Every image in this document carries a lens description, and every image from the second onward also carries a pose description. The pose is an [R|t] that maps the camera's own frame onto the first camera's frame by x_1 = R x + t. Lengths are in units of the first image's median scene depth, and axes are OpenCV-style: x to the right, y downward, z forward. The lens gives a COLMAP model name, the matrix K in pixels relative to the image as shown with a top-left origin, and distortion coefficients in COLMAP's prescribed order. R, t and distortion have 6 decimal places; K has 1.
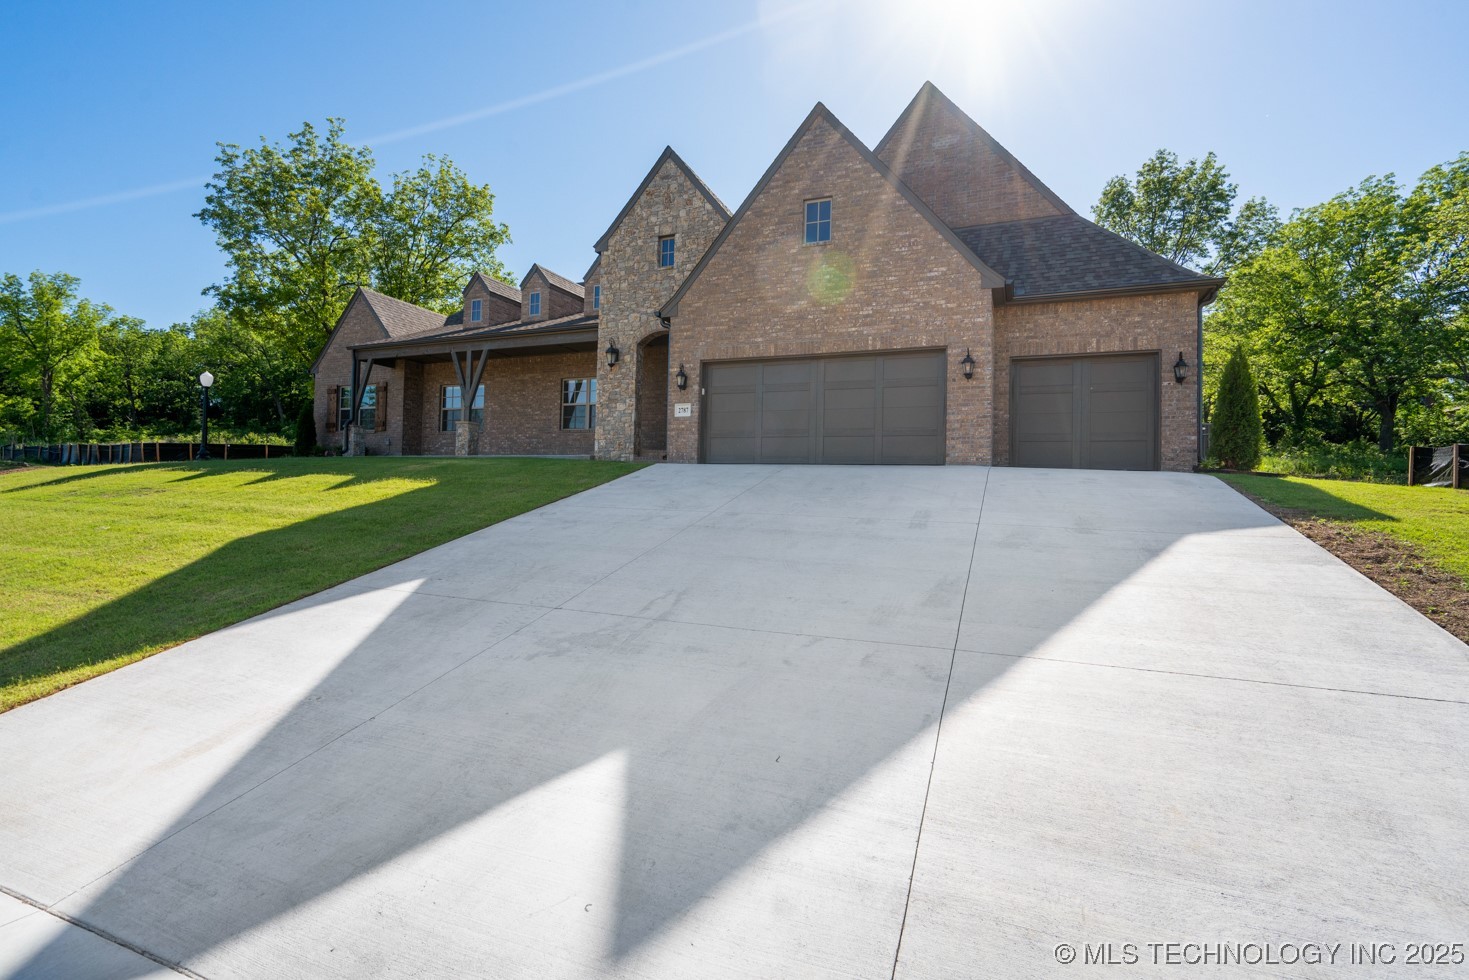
lens RADIAL K [[671.8, 0, 734.5], [0, 671.8, 490.0], [0, 0, 1]] dist [-0.004141, 0.000065]
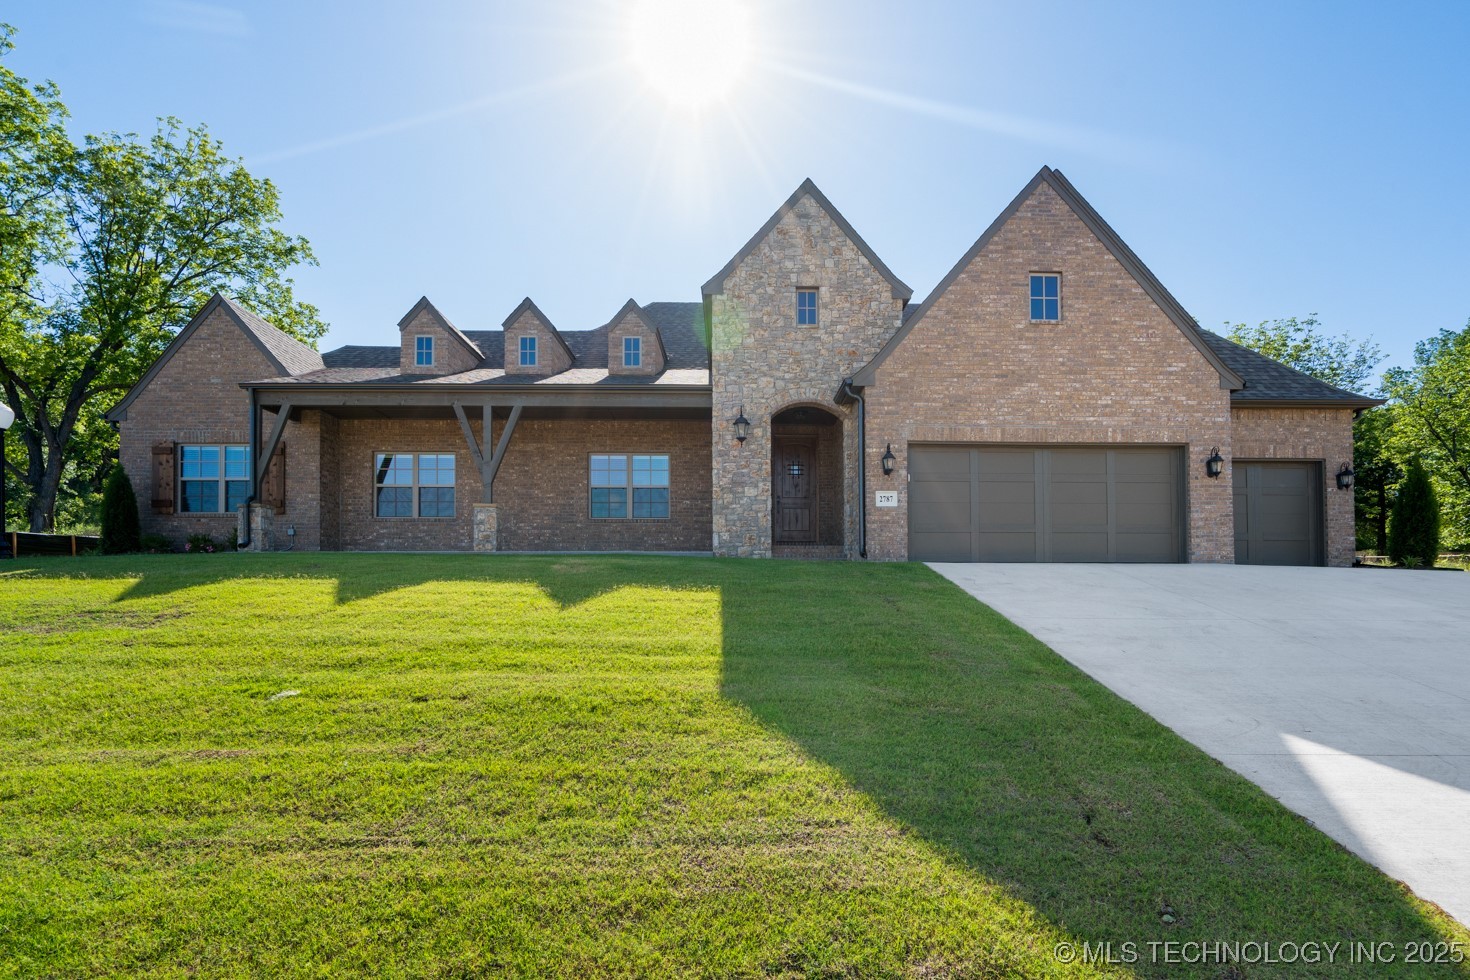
lens RADIAL K [[692.3, 0, 694.8], [0, 692.3, 594.6], [0, 0, 1]] dist [-0.003711, -0.000411]
pose [[0.914563, -0.024090, 0.403724, -0.647694], [0.018399, 0.999669, 0.017970, -0.018830], [-0.404024, -0.009007, 0.914704, 0.301325]]
